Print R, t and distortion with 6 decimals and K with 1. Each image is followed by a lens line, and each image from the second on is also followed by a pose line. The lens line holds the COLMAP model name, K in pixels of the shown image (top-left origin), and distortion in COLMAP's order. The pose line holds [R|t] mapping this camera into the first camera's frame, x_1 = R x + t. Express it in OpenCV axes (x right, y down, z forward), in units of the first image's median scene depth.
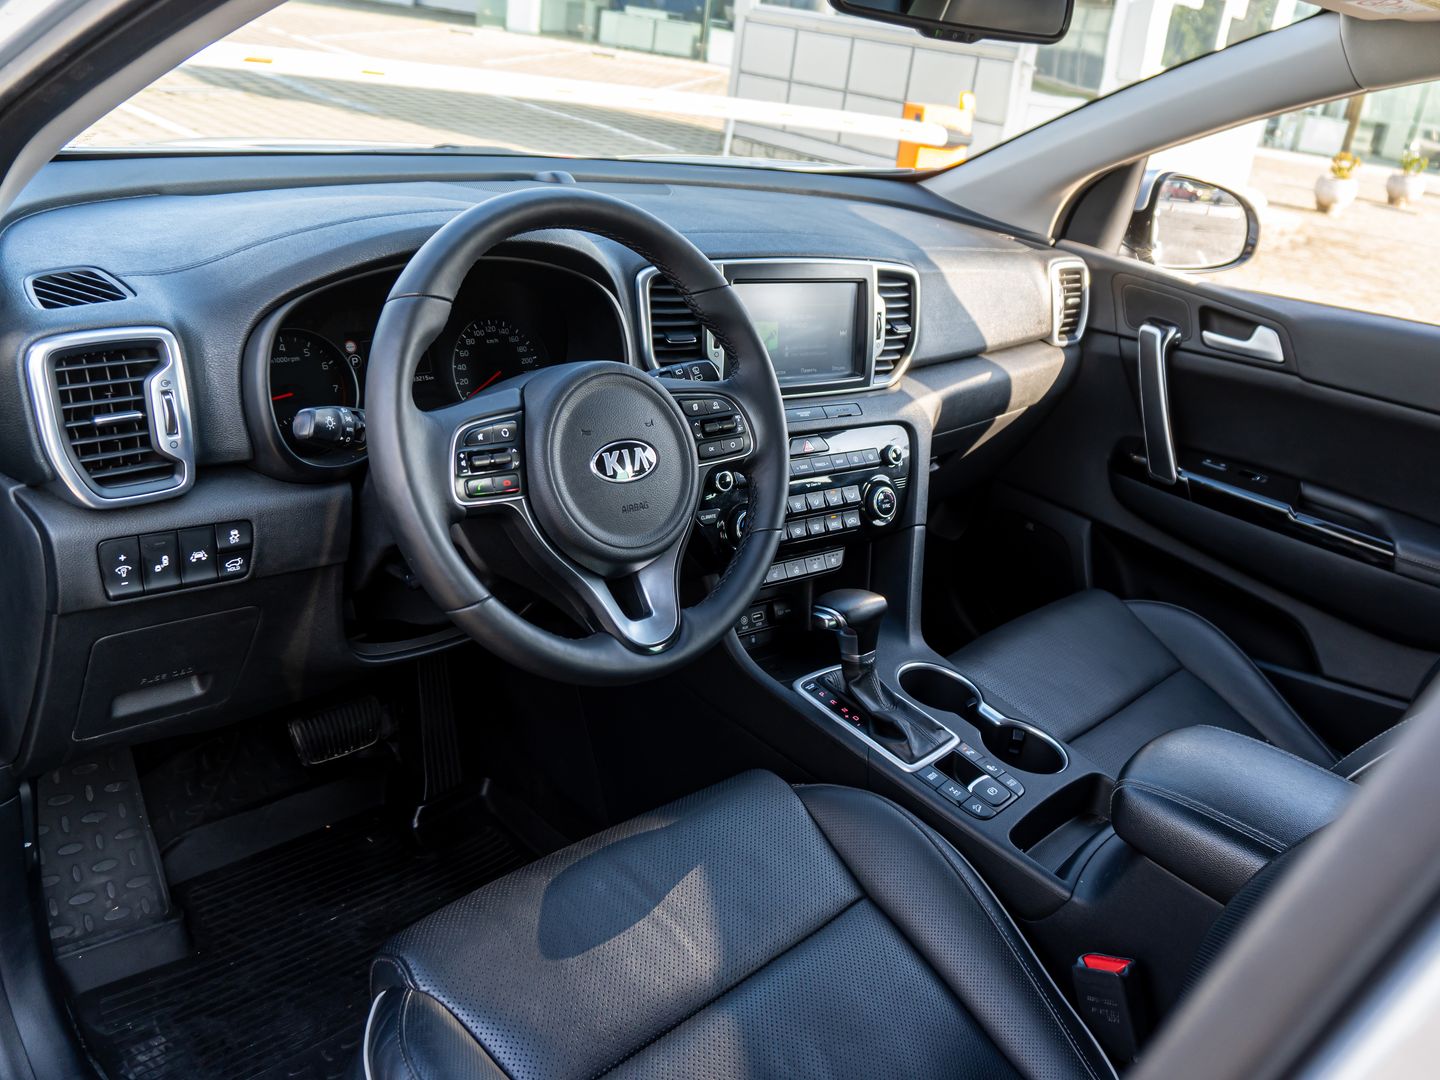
lens RADIAL K [[1212.1, 0, 720.0], [0, 1212.1, 540.0], [0, 0, 1]] dist [0.012713, 0.005607]
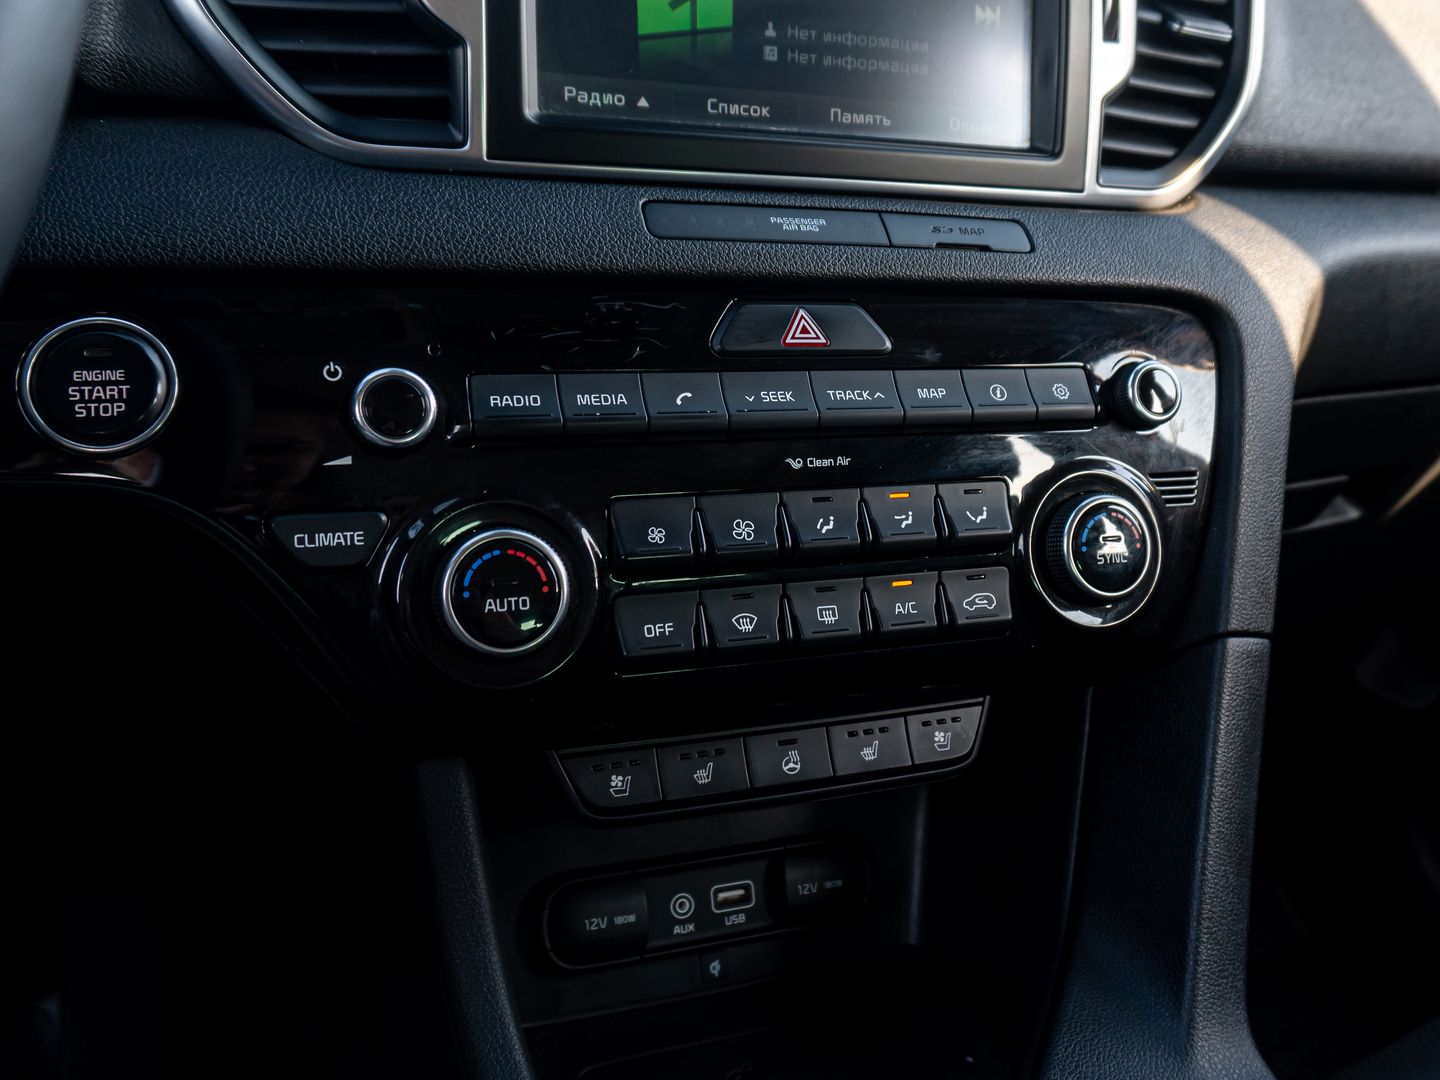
lens RADIAL K [[1212.1, 0, 720.0], [0, 1212.1, 540.0], [0, 0, 1]] dist [0.012713, 0.005607]
pose [[0.964188, 0.025454, -0.263997, 0.118252], [-0.060183, 0.990416, -0.124313, 0.007088], [0.258302, 0.135749, 0.956479, 0.682824]]
